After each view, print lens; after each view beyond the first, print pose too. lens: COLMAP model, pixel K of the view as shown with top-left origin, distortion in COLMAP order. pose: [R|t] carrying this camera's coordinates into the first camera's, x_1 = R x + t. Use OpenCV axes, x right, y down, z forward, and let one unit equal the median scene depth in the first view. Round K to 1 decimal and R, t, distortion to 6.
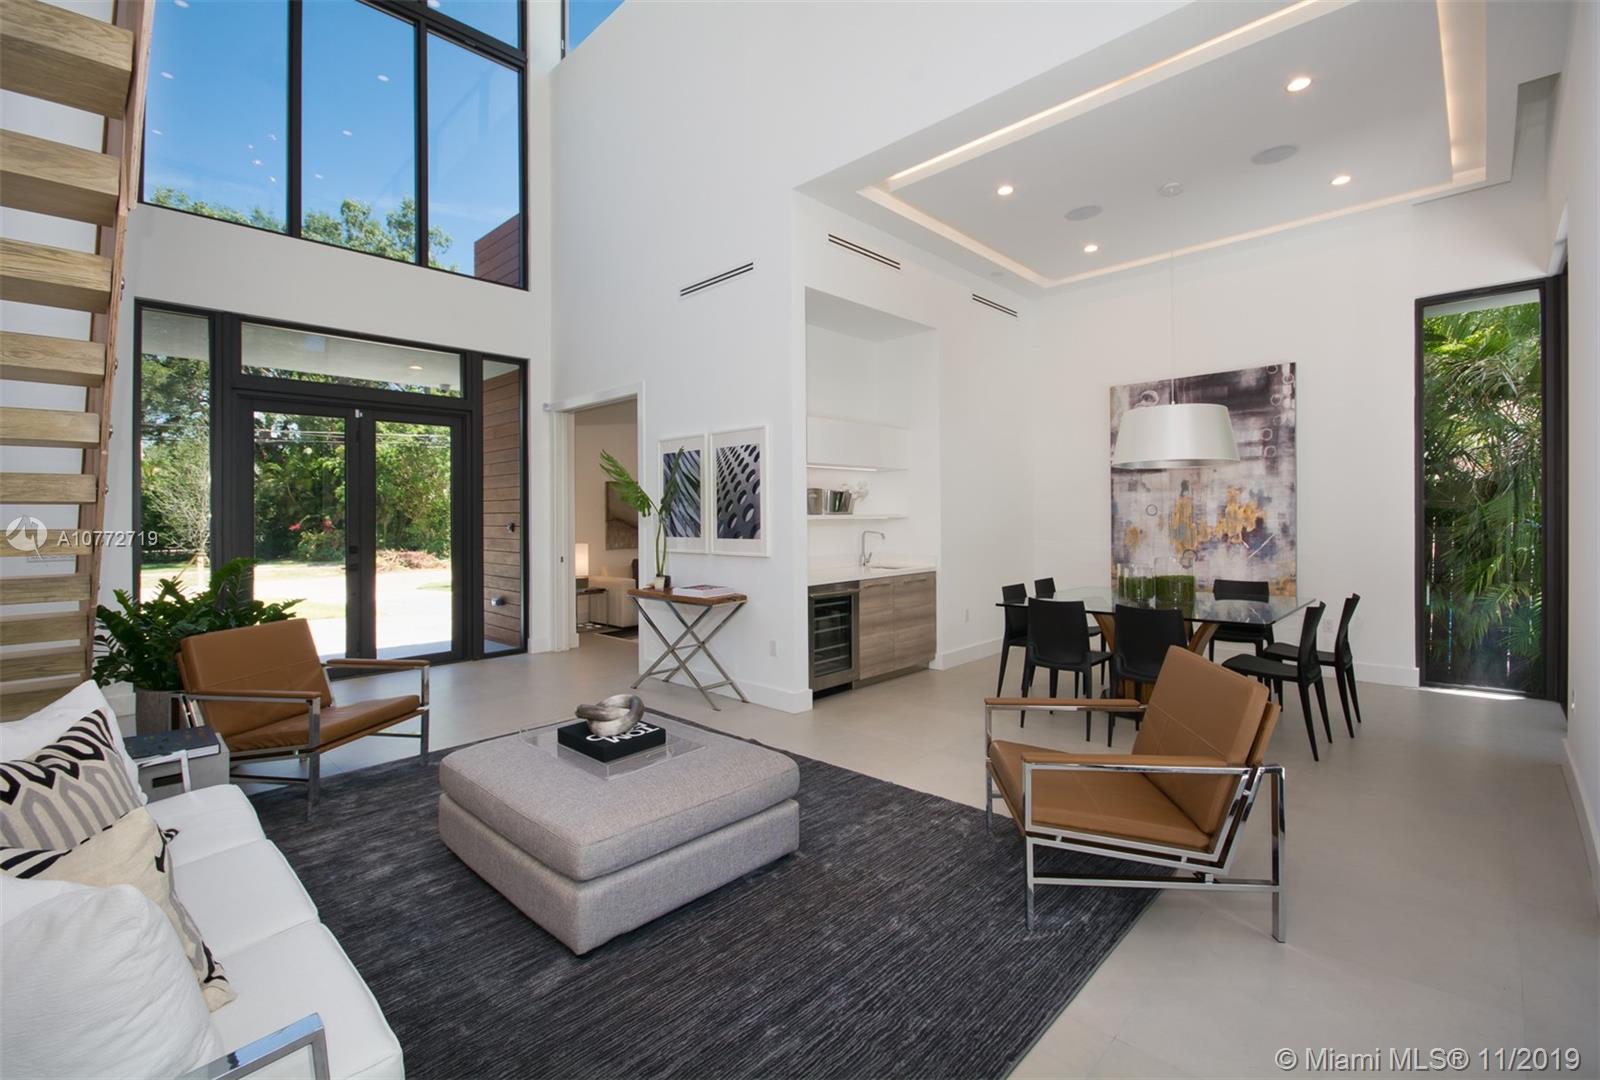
lens RADIAL K [[695.5, 0, 803.7], [0, 695.5, 527.5], [0, 0, 1]] dist [-0.001634, -0.000110]
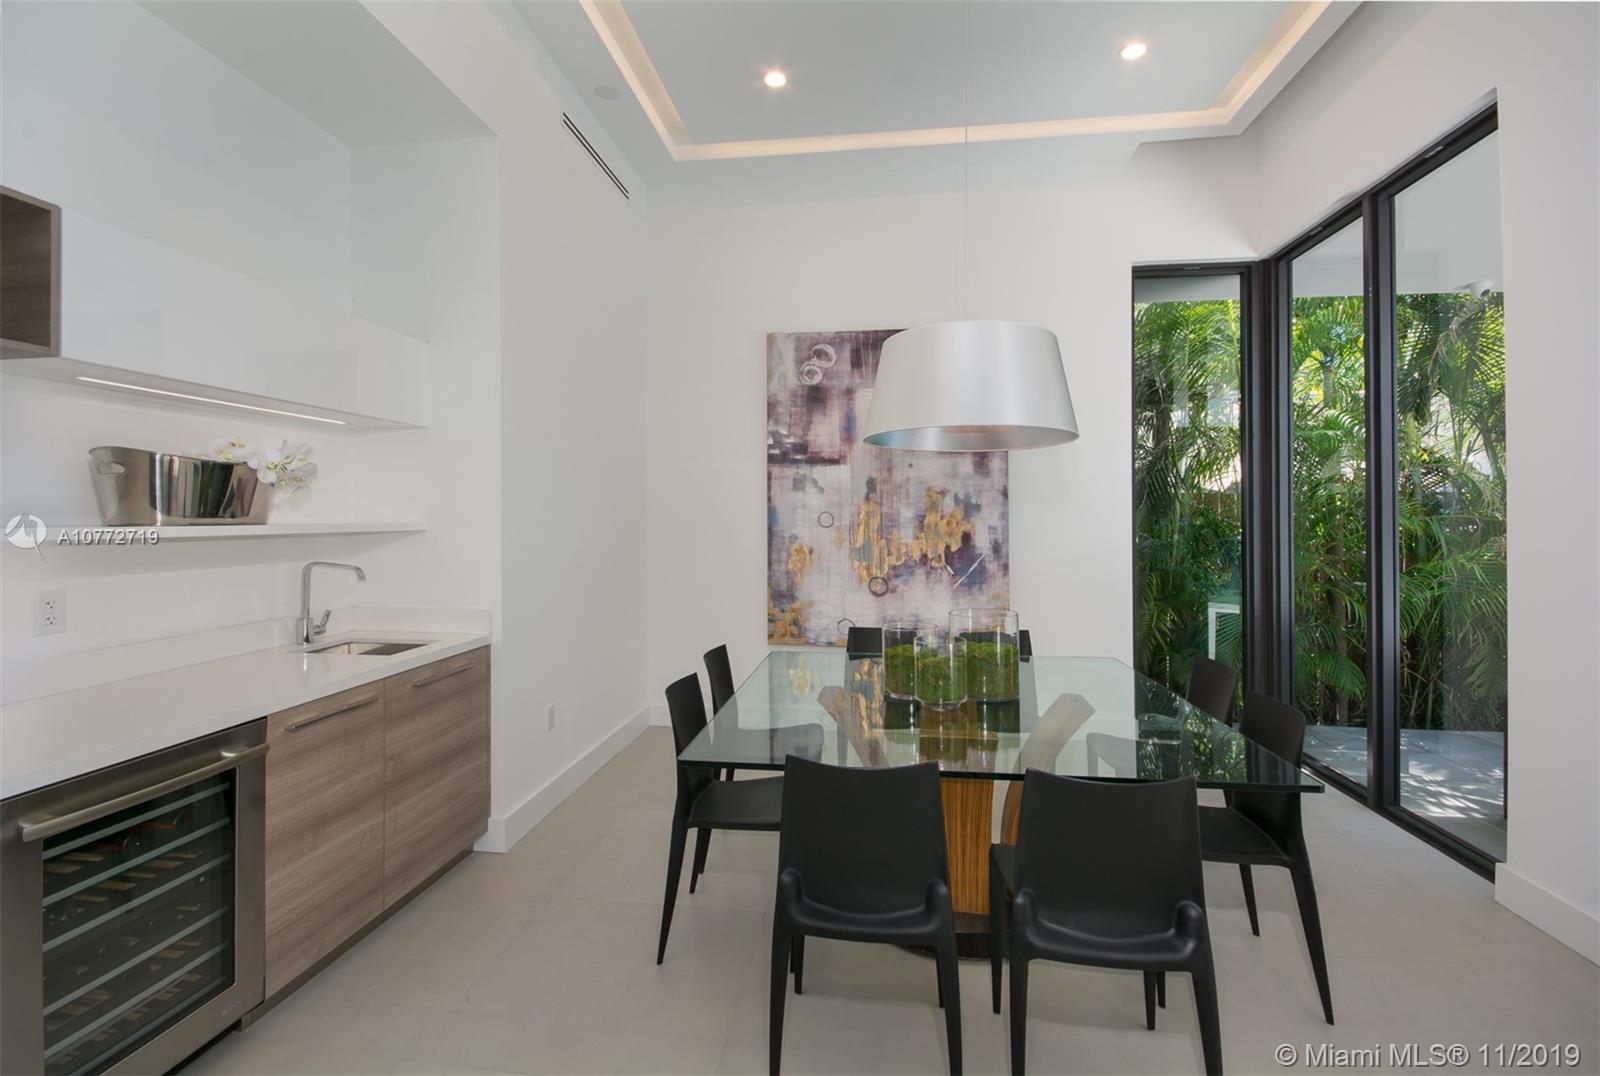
lens RADIAL K [[695.5, 0, 805.1], [0, 695.5, 525.8], [0, 0, 1]] dist [-0.001634, -0.000110]
pose [[0.794589, 0.004484, 0.607131, 0.074810], [-0.000930, 0.999981, -0.006167, -0.015761], [-0.607147, 0.004336, 0.794578, 0.506617]]
